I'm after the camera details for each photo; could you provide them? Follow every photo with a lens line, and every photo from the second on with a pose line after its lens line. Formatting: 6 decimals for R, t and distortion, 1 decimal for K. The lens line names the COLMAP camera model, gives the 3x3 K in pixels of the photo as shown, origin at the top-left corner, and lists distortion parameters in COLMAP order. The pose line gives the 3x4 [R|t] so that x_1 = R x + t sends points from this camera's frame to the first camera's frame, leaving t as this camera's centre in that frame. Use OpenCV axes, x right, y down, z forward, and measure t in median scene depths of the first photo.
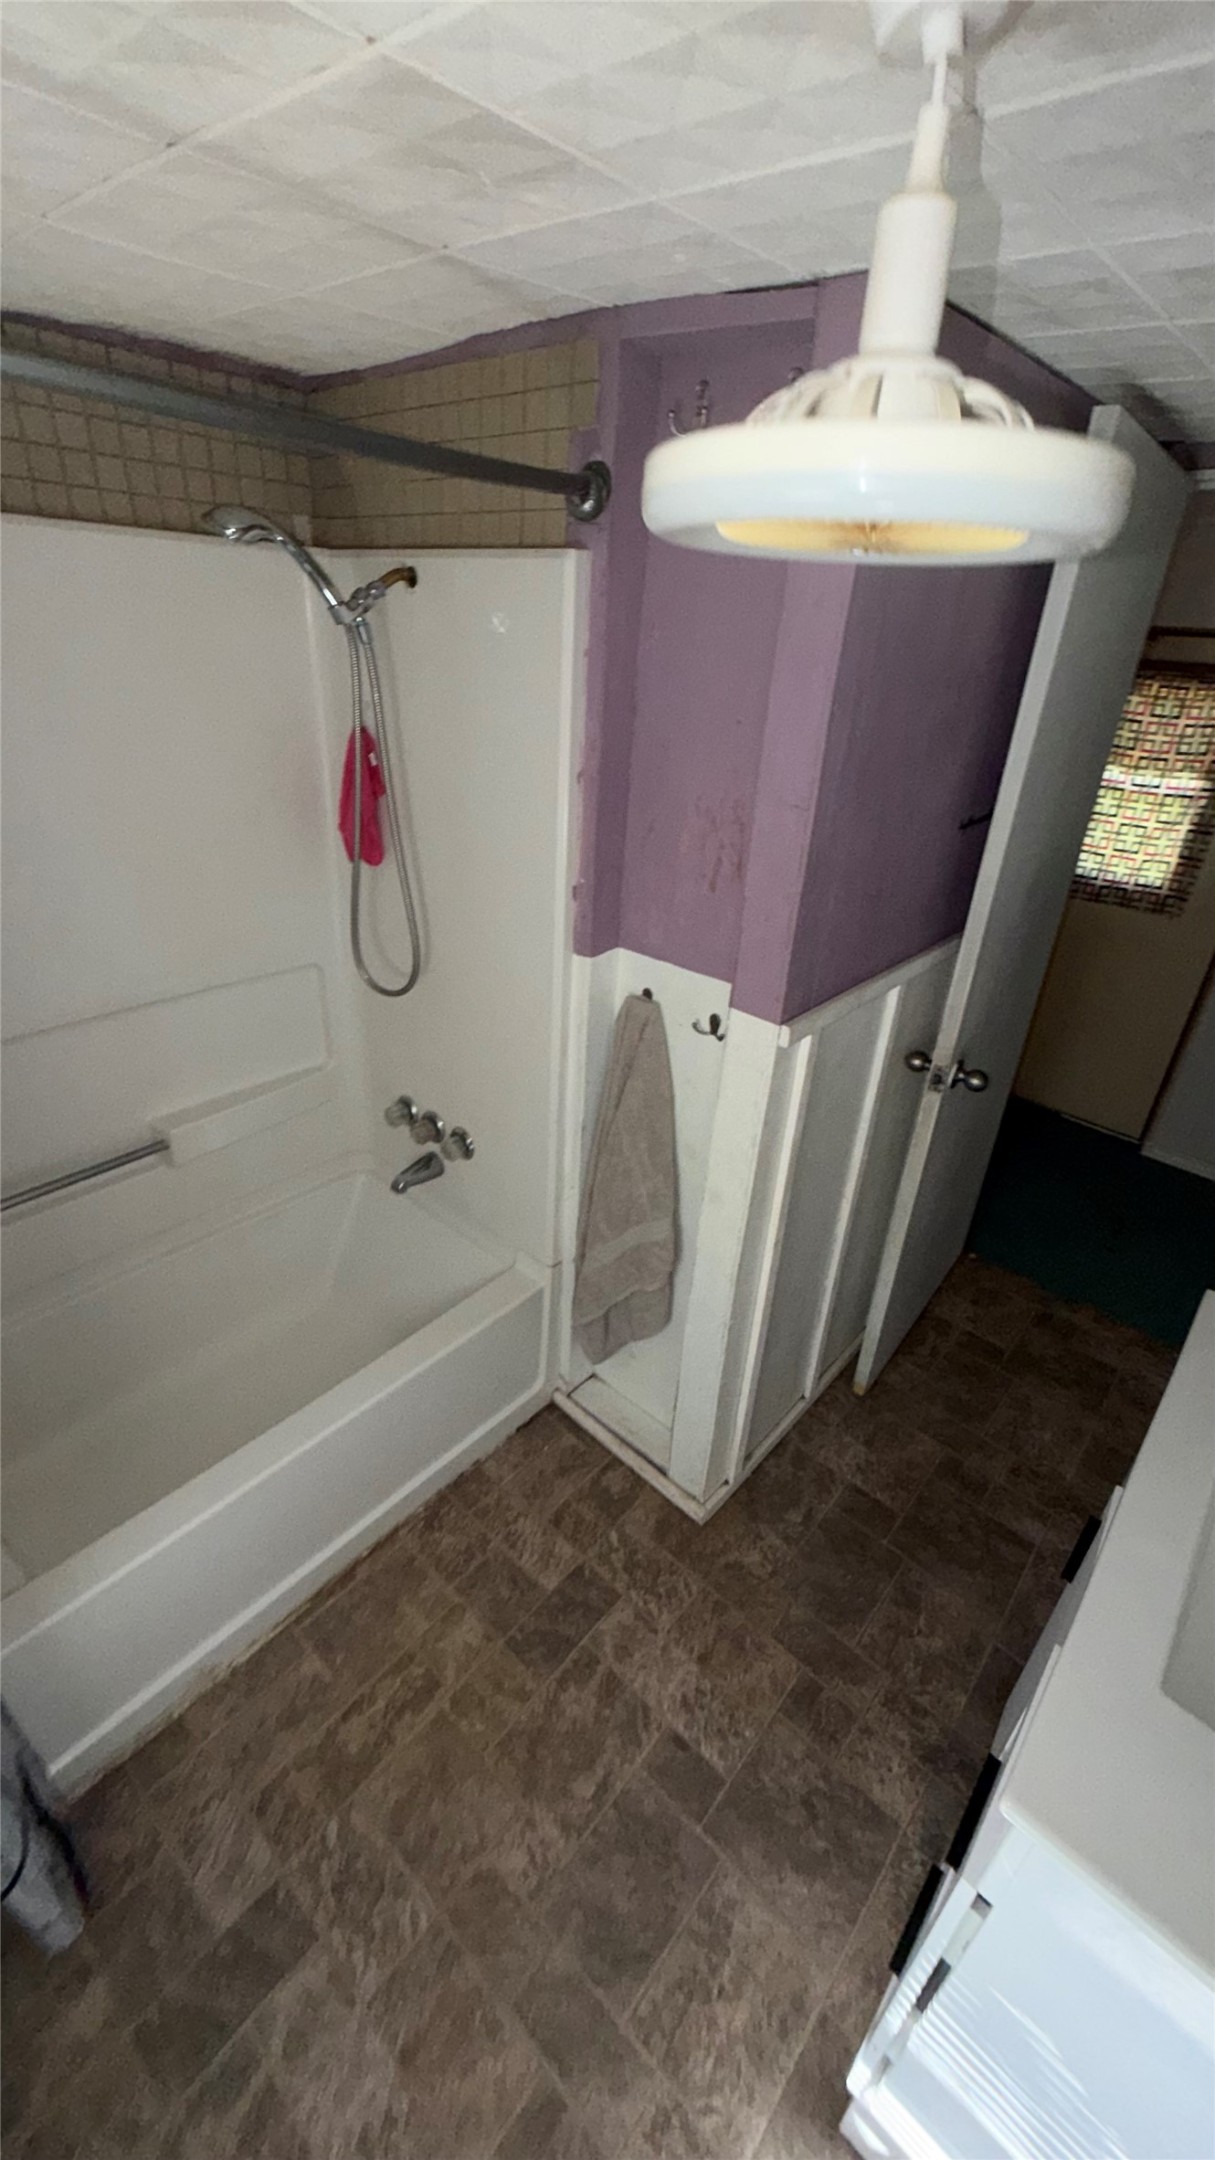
lens RADIAL K [[853.3, 0, 599.5], [0, 853.3, 1085.1], [0, 0, 1]] dist [-0.001924, 0.001246]
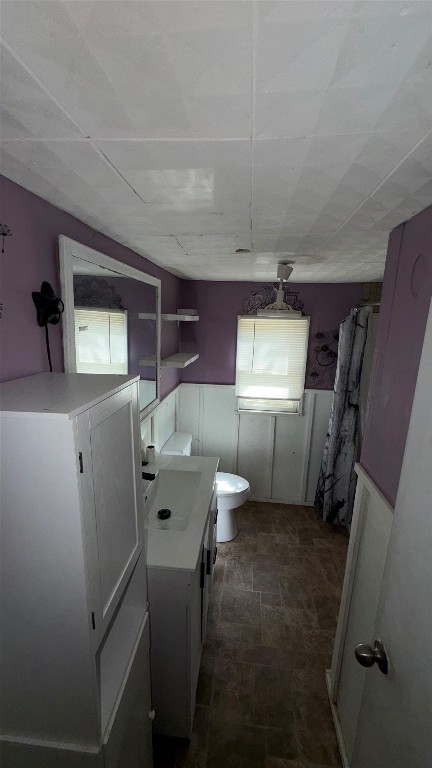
lens RADIAL K [[303.4, 0, 213.2], [0, 303.4, 385.8], [0, 0, 1]] dist [-0.001924, 0.001246]
pose [[-0.807892, 0.052831, -0.586958, 1.004115], [-0.372336, 0.726259, 0.577853, -0.525434], [0.456812, 0.685388, -0.567068, 0.973748]]
